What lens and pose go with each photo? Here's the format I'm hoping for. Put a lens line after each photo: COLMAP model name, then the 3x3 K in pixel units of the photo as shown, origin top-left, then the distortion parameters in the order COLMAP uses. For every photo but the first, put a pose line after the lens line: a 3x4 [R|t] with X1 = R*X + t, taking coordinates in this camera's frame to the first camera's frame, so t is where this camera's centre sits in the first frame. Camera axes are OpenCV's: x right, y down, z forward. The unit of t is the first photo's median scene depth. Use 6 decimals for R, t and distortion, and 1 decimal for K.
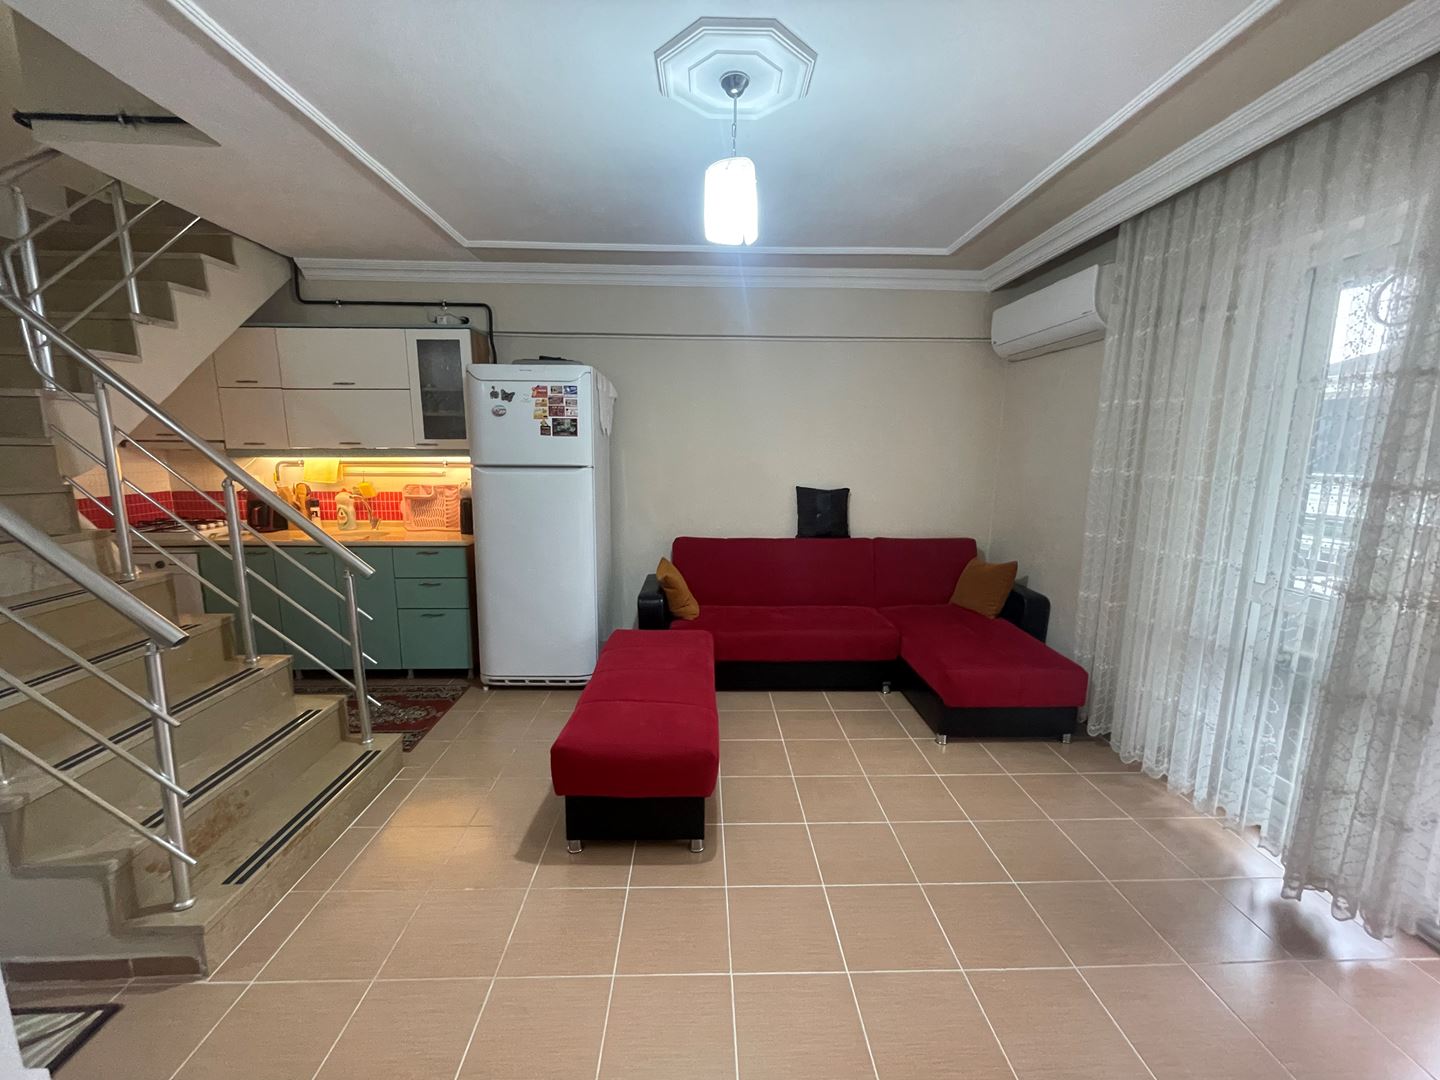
lens RADIAL K [[579.2, 0, 717.0], [0, 579.2, 541.7], [0, 0, 1]] dist [0.000373, -0.002159]
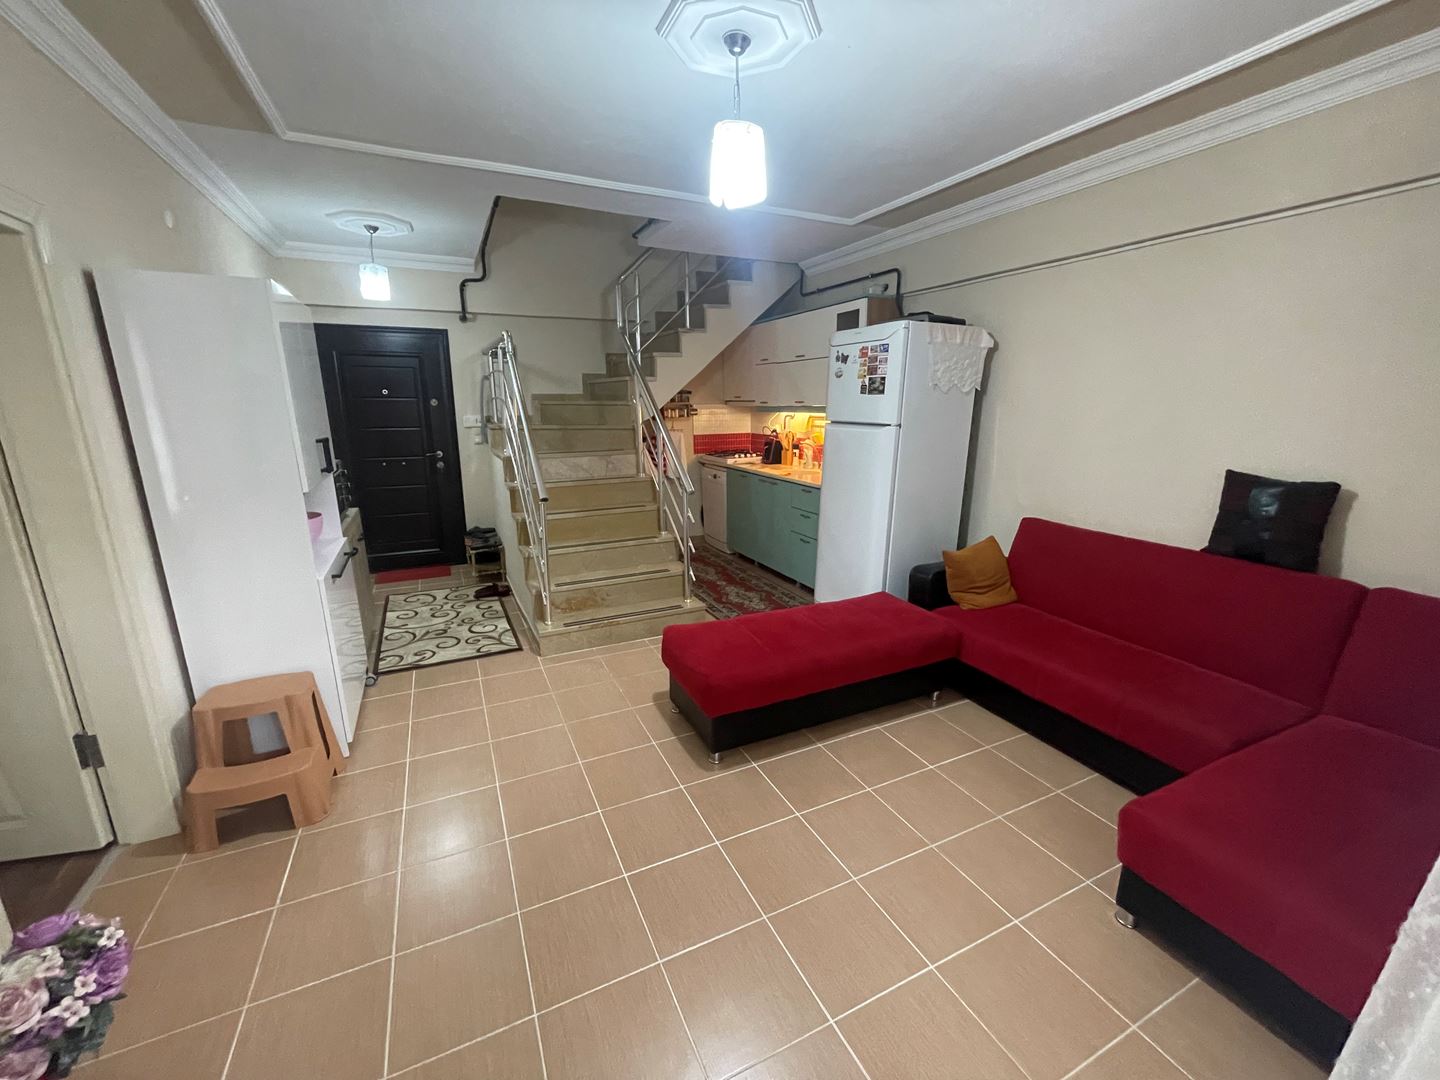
lens RADIAL K [[579.2, 0, 717.0], [0, 579.2, 541.7], [0, 0, 1]] dist [0.000373, -0.002159]
pose [[0.402895, 0.209819, -0.890871, 0.596358], [-0.142722, 0.975863, 0.165291, -0.056329], [0.904050, 0.060552, 0.423116, 0.322629]]
